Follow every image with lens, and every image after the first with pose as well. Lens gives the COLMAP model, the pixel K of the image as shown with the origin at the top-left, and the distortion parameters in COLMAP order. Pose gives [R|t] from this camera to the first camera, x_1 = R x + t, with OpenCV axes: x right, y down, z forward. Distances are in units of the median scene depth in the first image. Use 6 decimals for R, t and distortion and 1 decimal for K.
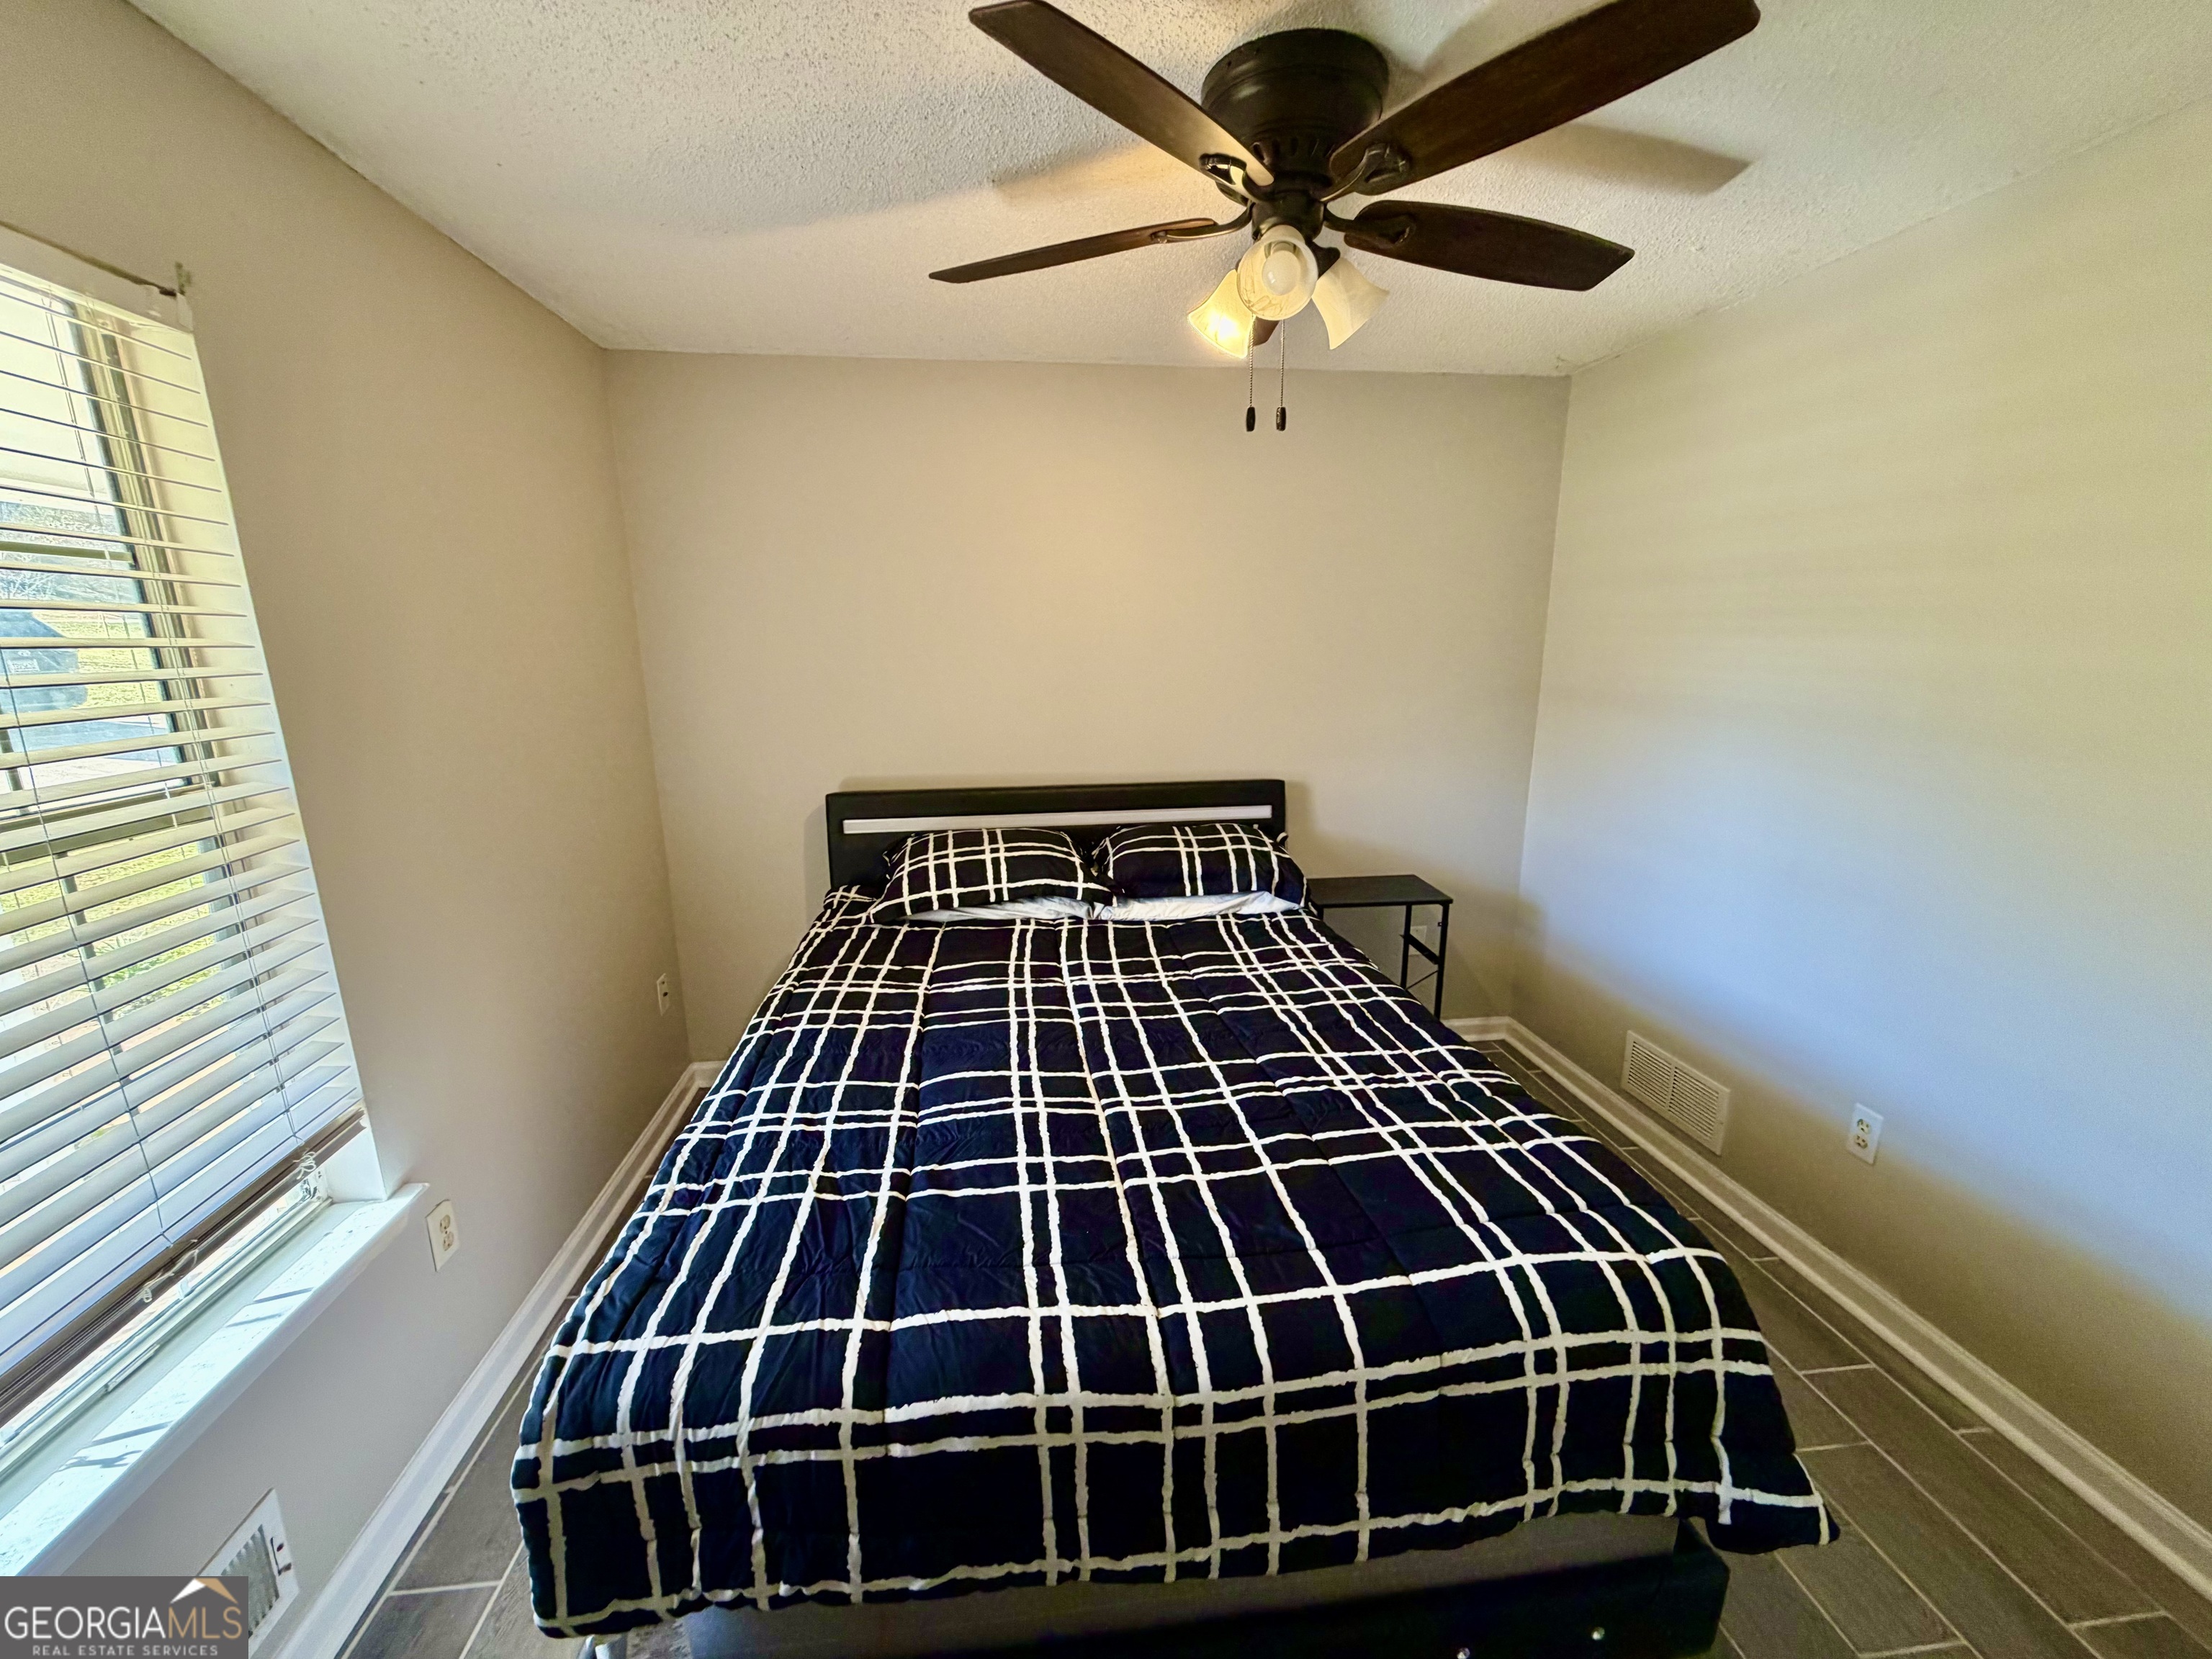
lens RADIAL K [[884.2, 0, 1094.9], [0, 884.2, 829.2], [0, 0, 1]] dist [0.000226, -0.005467]
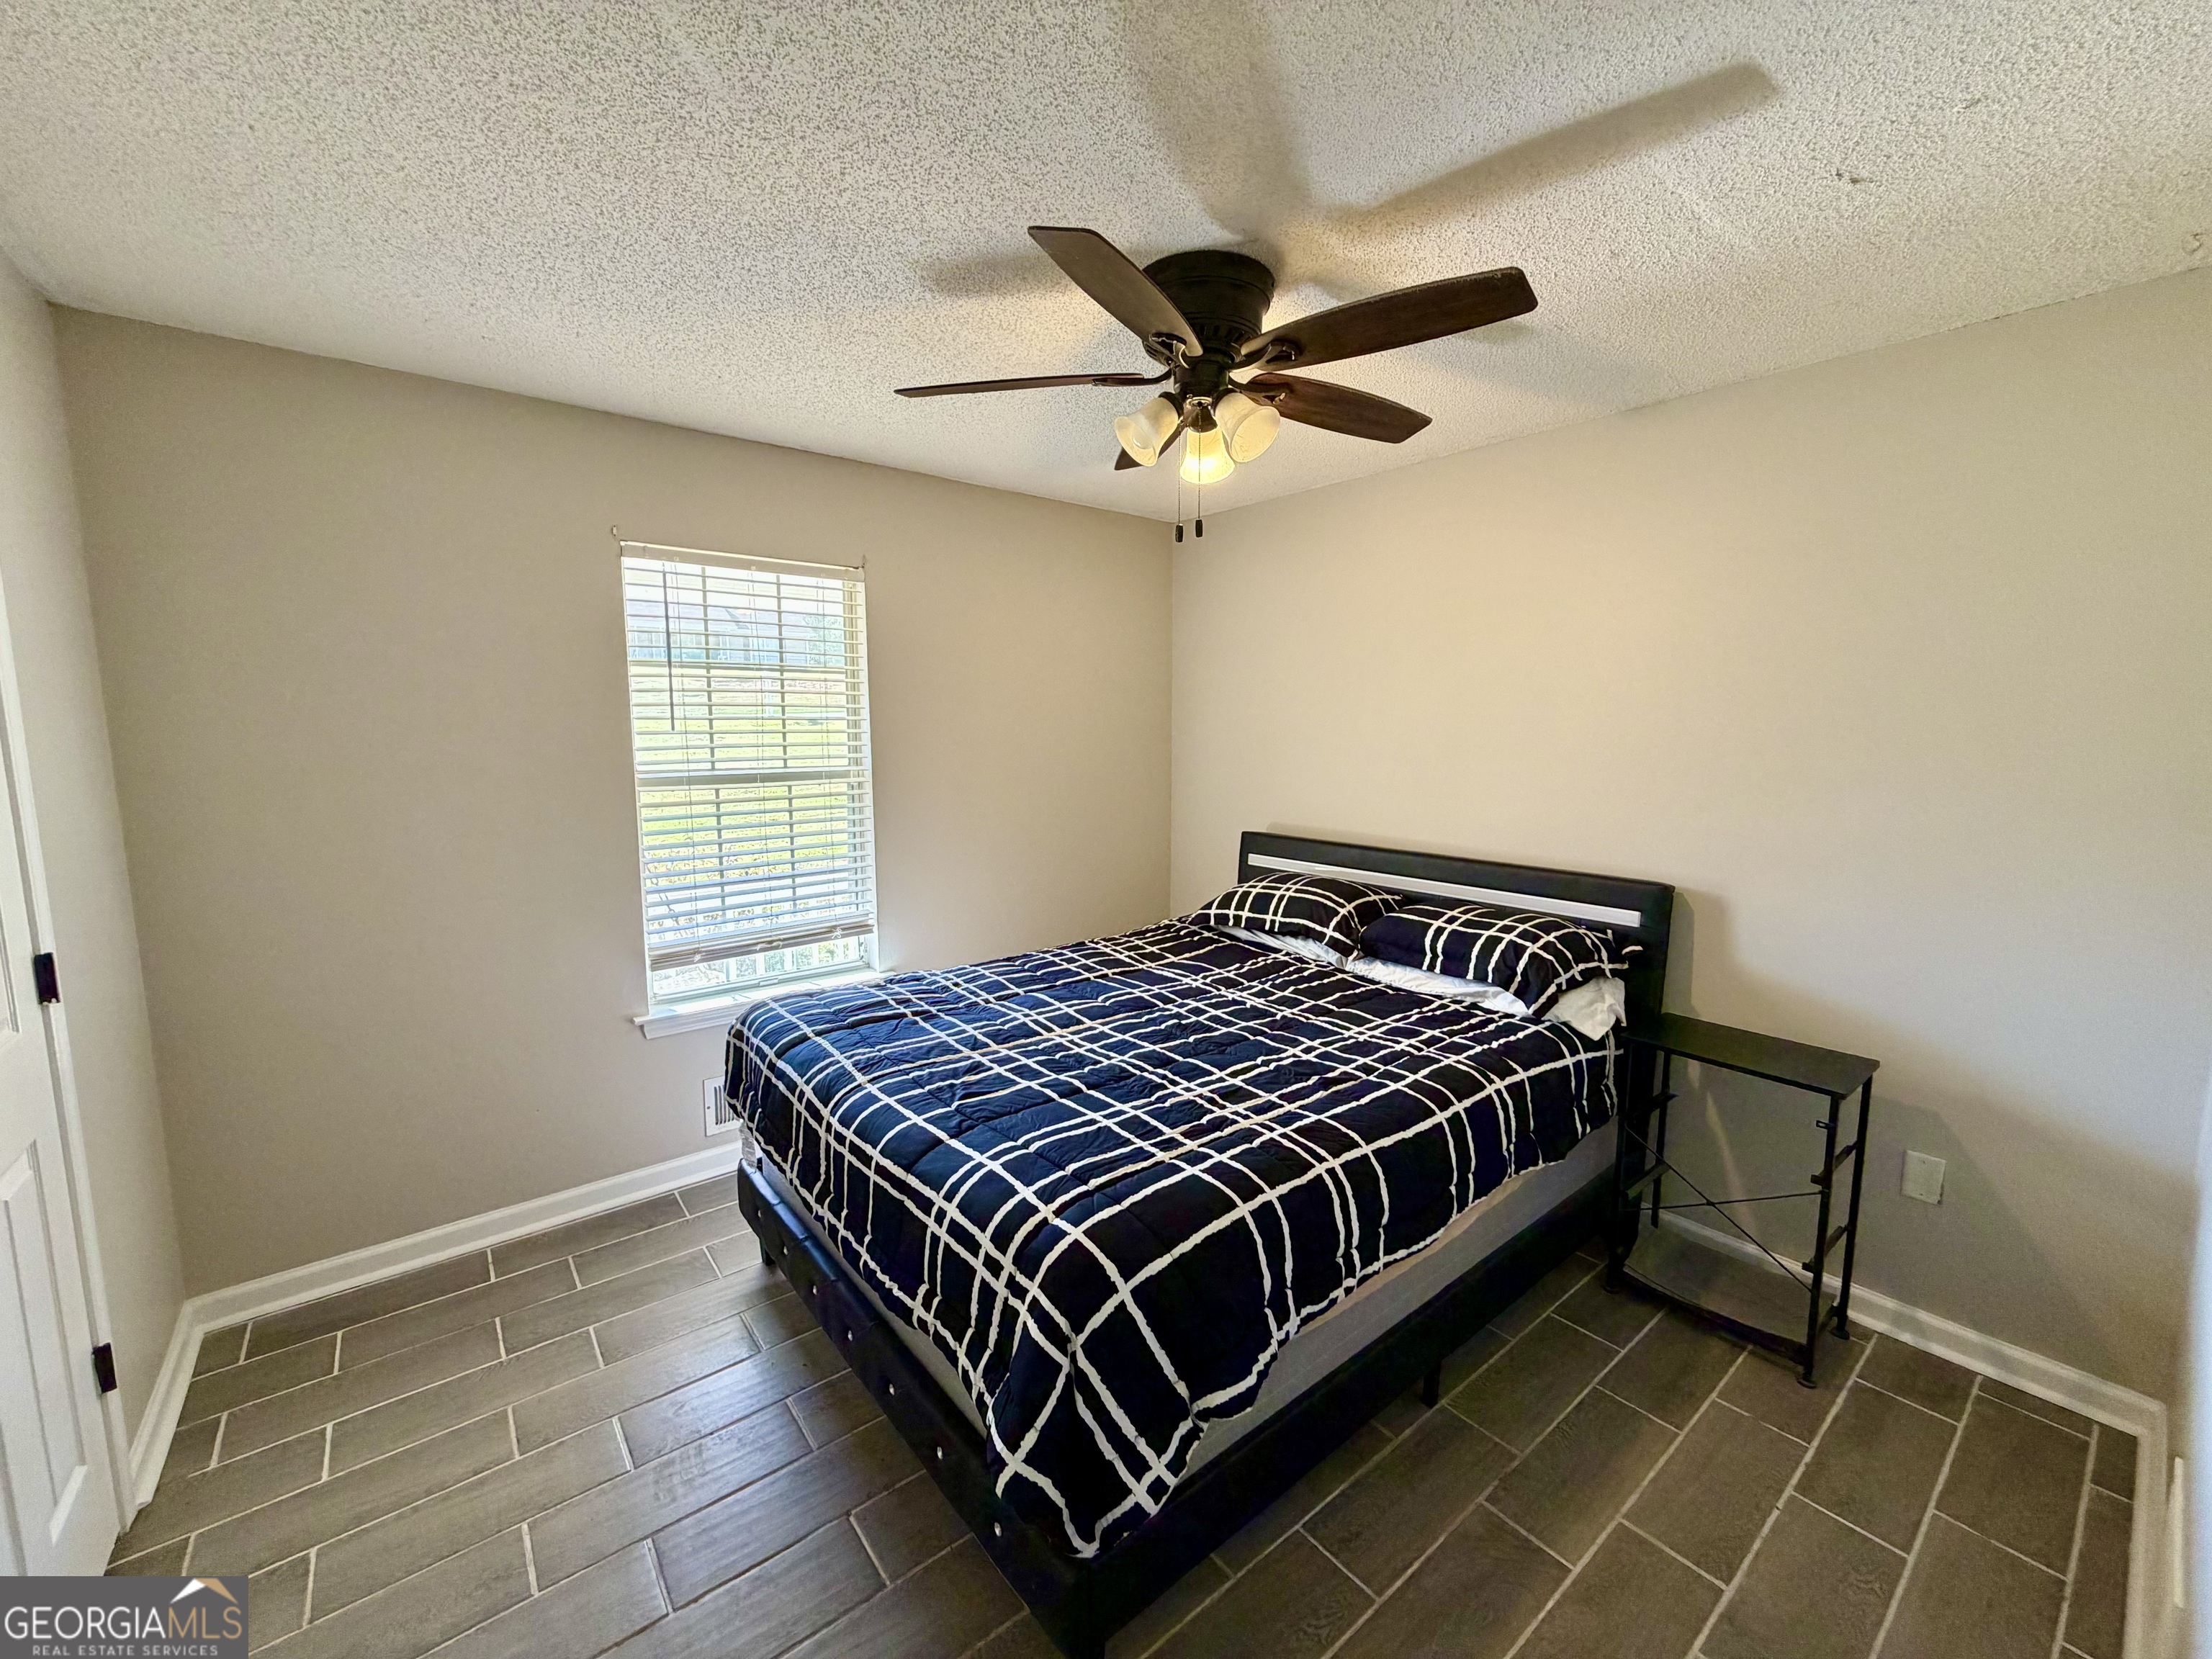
lens RADIAL K [[884.2, 0, 1094.9], [0, 884.2, 829.2], [0, 0, 1]] dist [0.000226, -0.005467]
pose [[0.523606, 0.110547, -0.844758, 0.829249], [-0.189846, 0.981755, 0.010802, -0.020343], [0.830539, 0.154717, 0.535040, 0.183170]]
